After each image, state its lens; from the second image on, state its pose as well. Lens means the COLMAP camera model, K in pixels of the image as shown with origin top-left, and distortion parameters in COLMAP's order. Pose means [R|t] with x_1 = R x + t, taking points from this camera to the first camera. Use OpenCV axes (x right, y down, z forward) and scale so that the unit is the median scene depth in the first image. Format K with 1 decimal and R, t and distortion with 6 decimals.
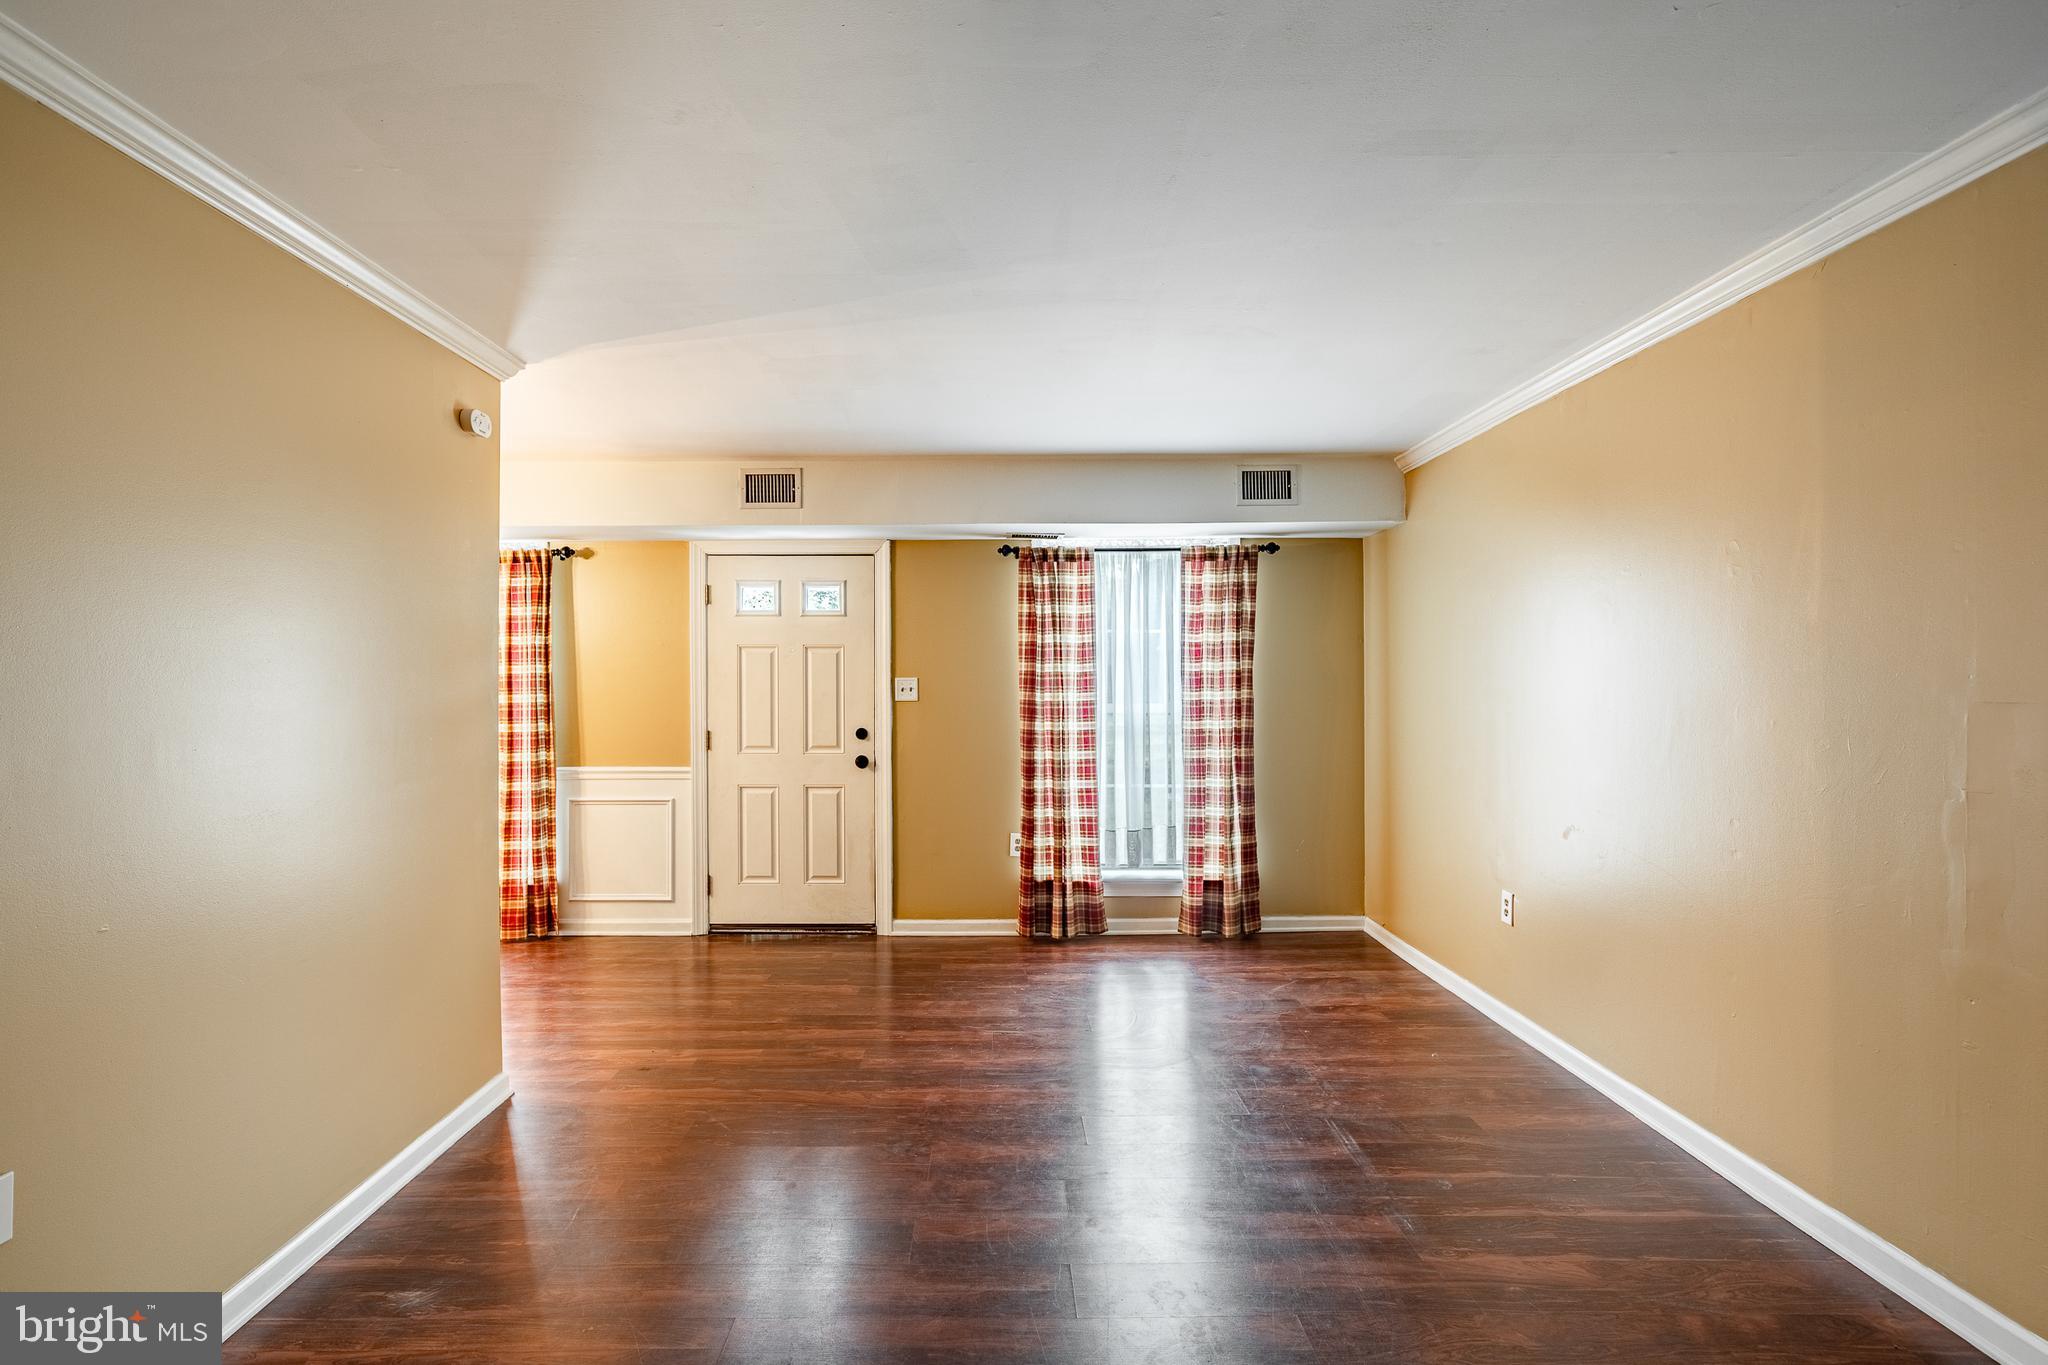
lens RADIAL K [[984.3, 0, 1002.8], [0, 984.3, 666.9], [0, 0, 1]] dist [-0.000392, -0.000783]
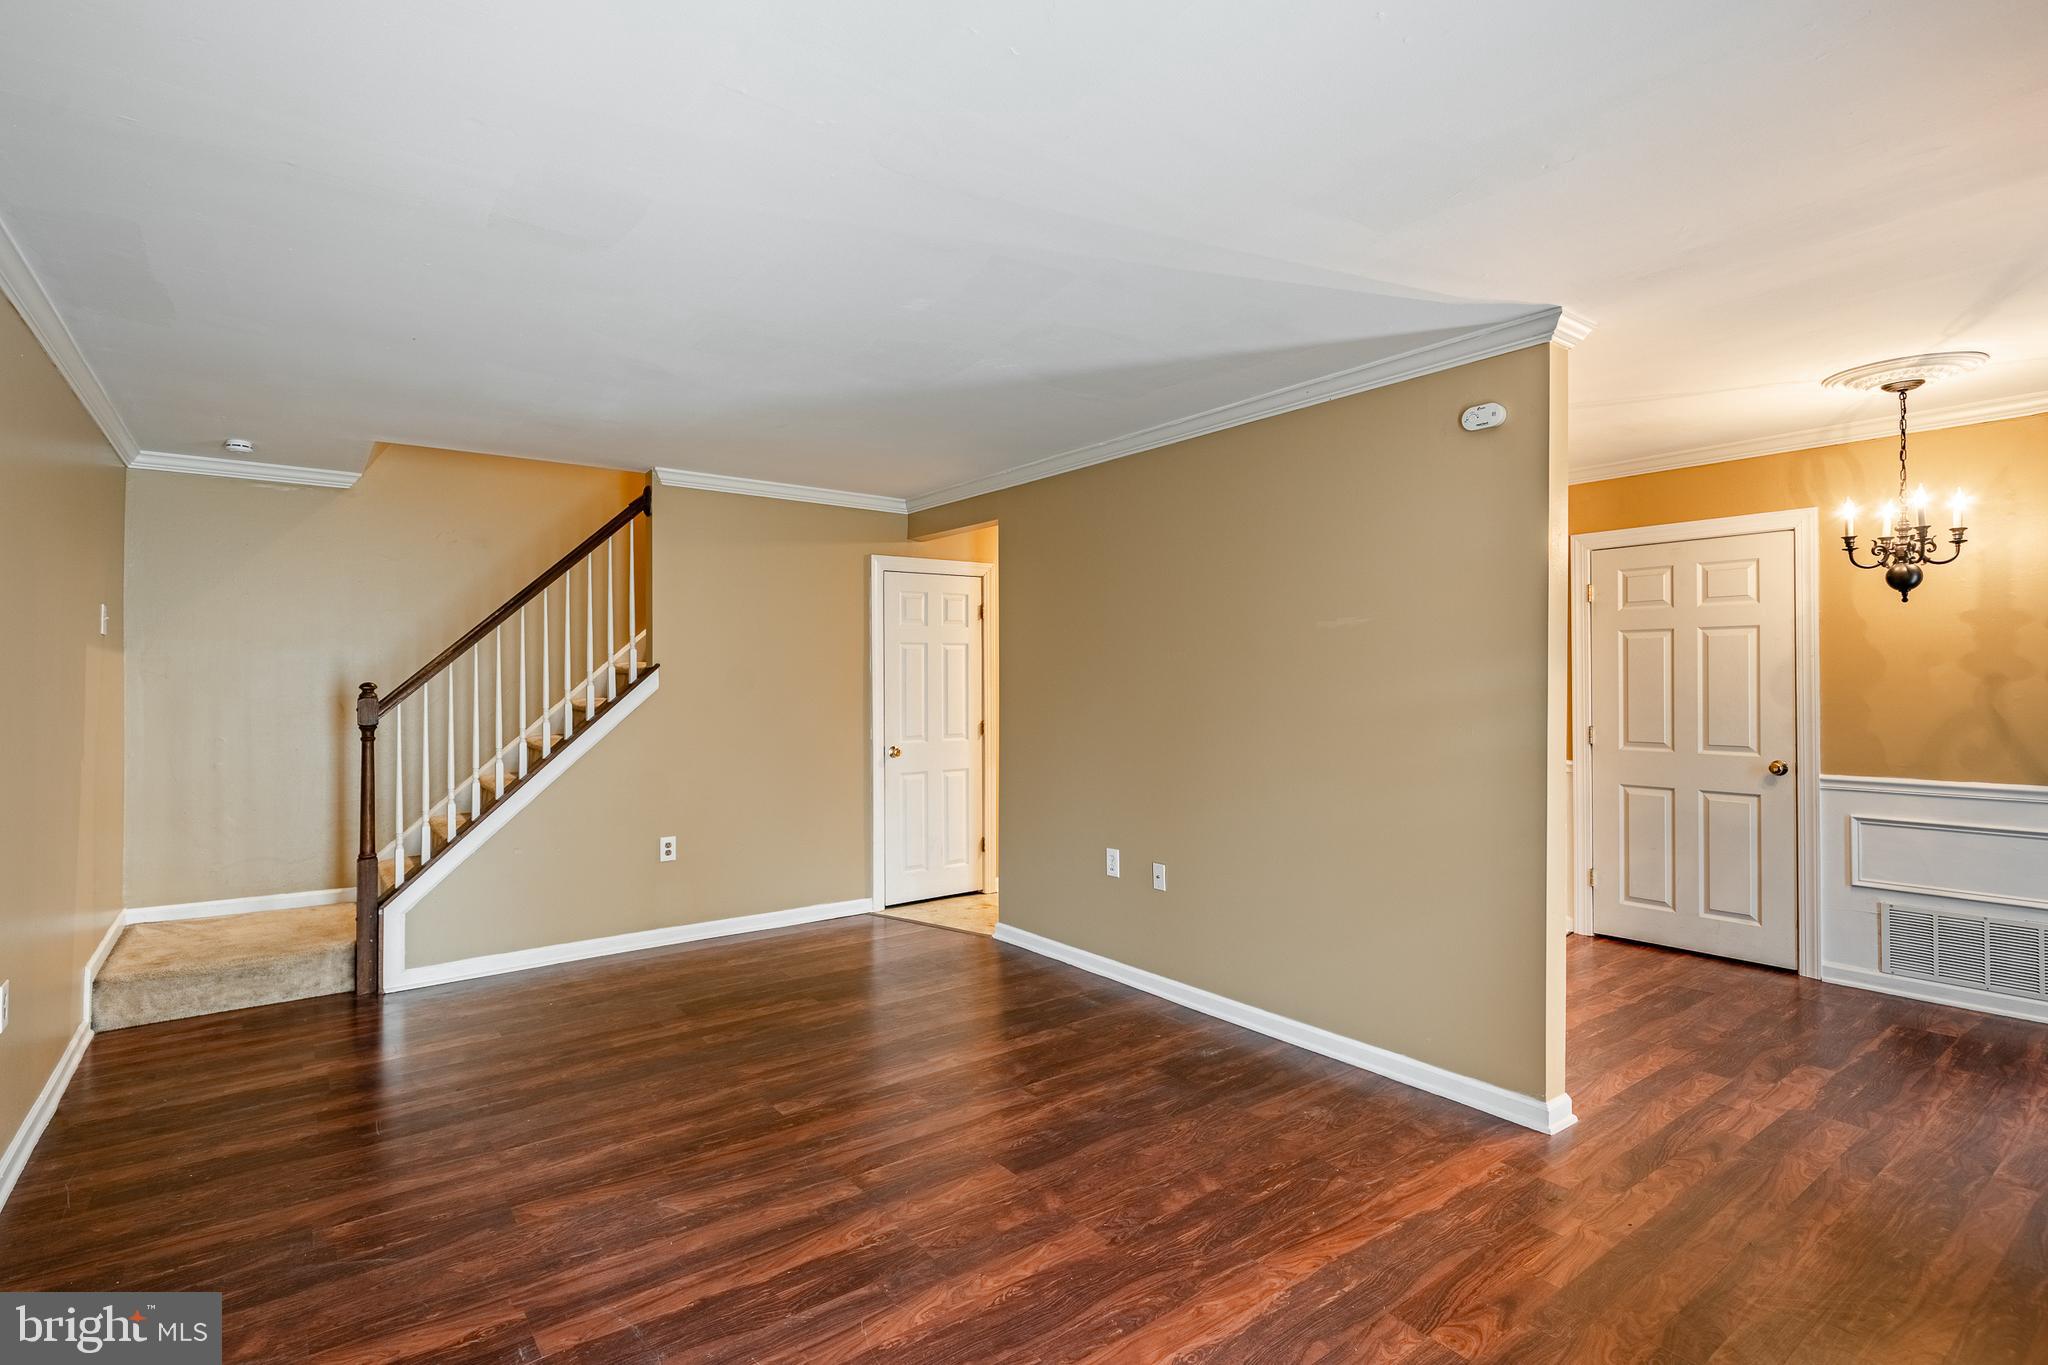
lens RADIAL K [[984.3, 0, 1002.8], [0, 984.3, 666.9], [0, 0, 1]] dist [-0.000392, -0.000783]
pose [[-0.814906, 0.000151, -0.579593, 0.380402], [0.016841, 0.999584, -0.023417, 0.017352], [0.579348, -0.028843, -0.814570, 1.296100]]
